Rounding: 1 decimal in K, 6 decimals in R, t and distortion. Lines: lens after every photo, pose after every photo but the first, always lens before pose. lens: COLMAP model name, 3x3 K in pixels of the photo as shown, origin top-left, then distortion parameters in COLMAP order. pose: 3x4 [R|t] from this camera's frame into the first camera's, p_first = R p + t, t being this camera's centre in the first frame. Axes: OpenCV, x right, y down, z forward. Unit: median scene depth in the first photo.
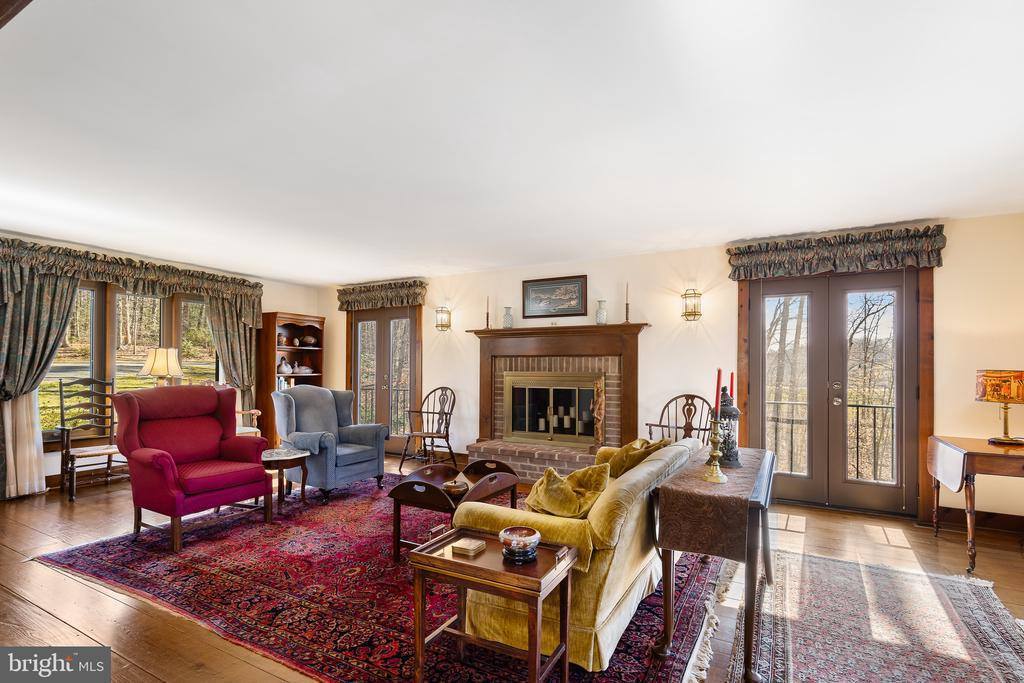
lens RADIAL K [[478.0, 0, 515.9], [0, 478.0, 367.4], [0, 0, 1]] dist [0.008439, -0.000088]
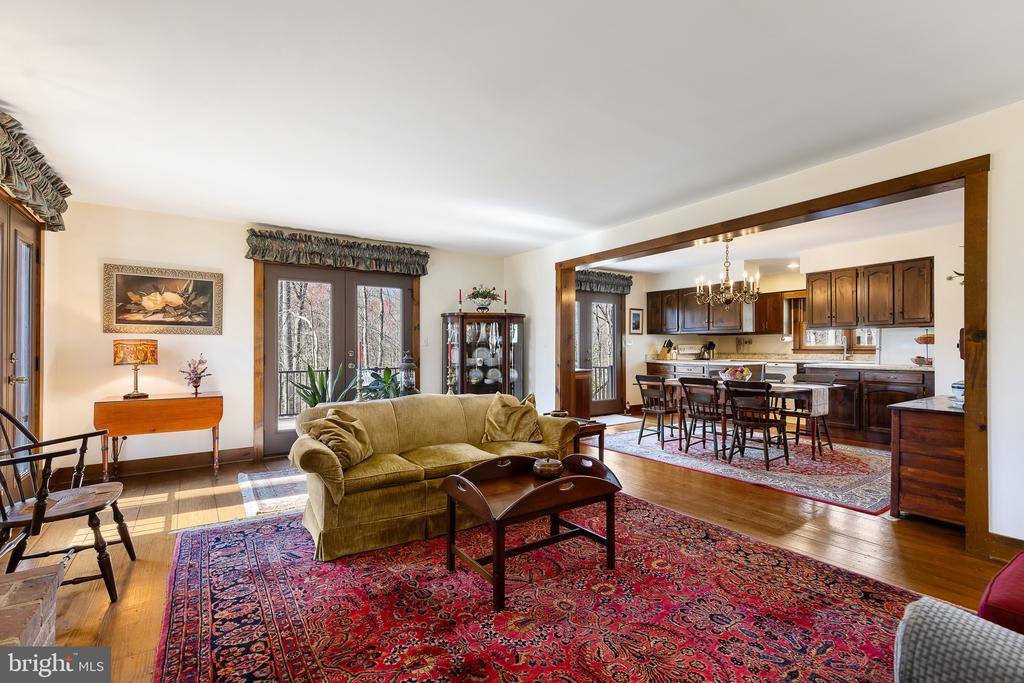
lens RADIAL K [[464.2, 0, 506.8], [0, 464.2, 346.6], [0, 0, 1]] dist [0.003770, -0.000014]
pose [[-0.891089, -0.003177, 0.453817, -0.244185], [-0.005766, 0.999974, -0.004322, 0.013913], [-0.453792, -0.006468, -0.891084, 0.972035]]
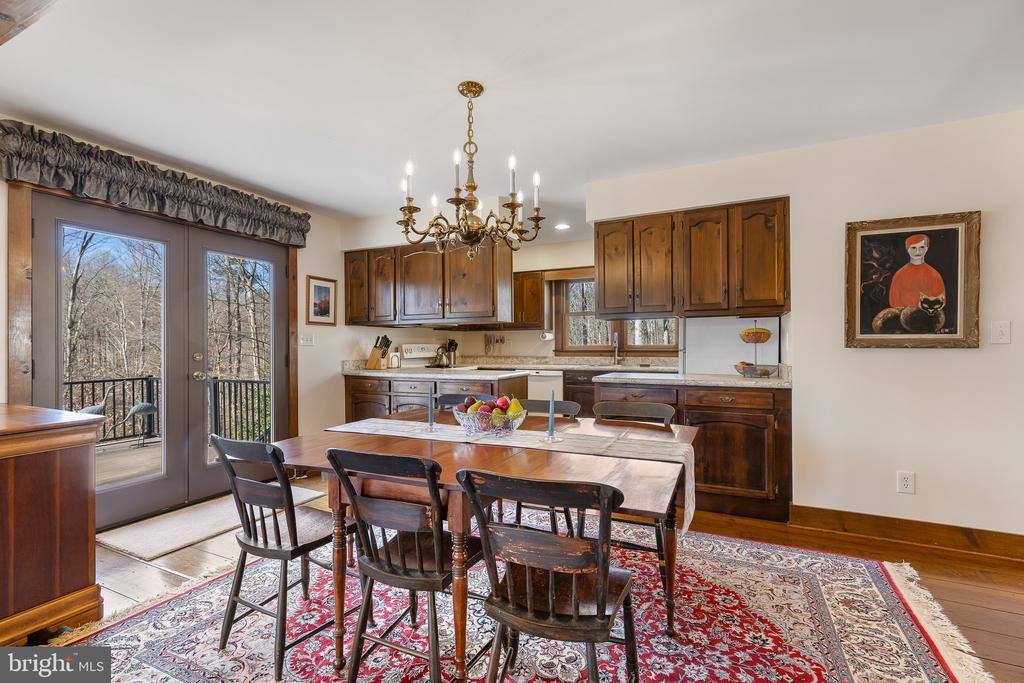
lens RADIAL K [[459.3, 0, 506.5], [0, 459.3, 346.7], [0, 0, 1]] dist [0.008000, -0.000589]
pose [[-0.999107, -0.002764, -0.042162, -0.227581], [-0.002536, 0.999982, -0.005462, 0.008044], [0.042177, -0.005350, -0.999096, 0.291388]]
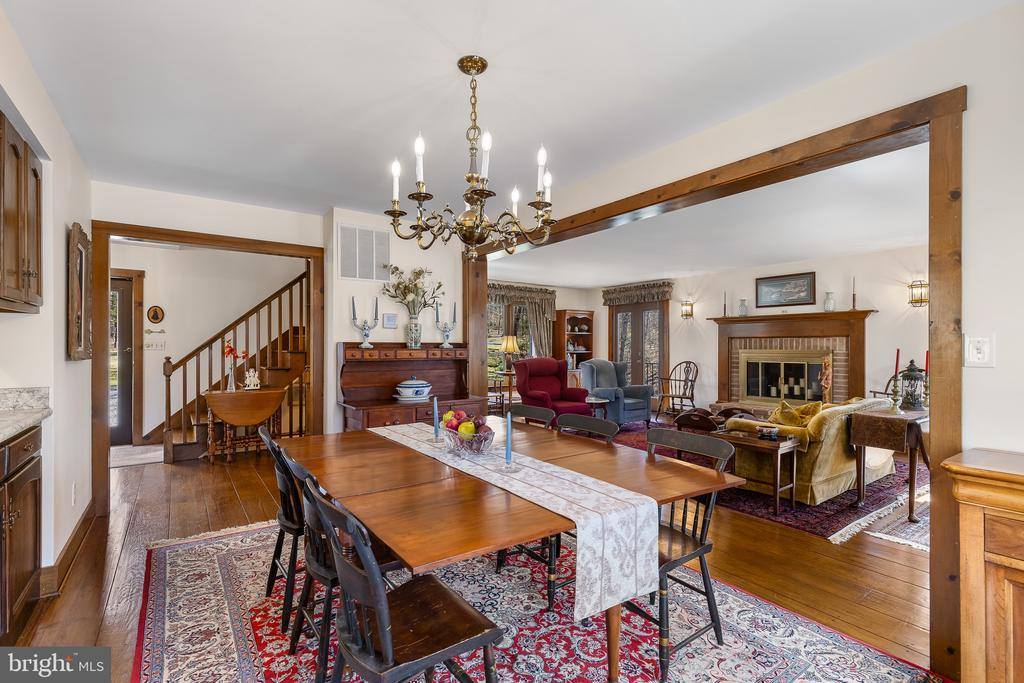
lens RADIAL K [[464.2, 0, 506.8], [0, 464.2, 346.6], [0, 0, 1]] dist [0.003770, -0.000014]
pose [[0.897222, -0.004346, -0.441559, -0.035748], [0.006142, 0.999978, 0.002637, -0.006646], [0.441538, -0.005078, 0.897228, -0.415514]]
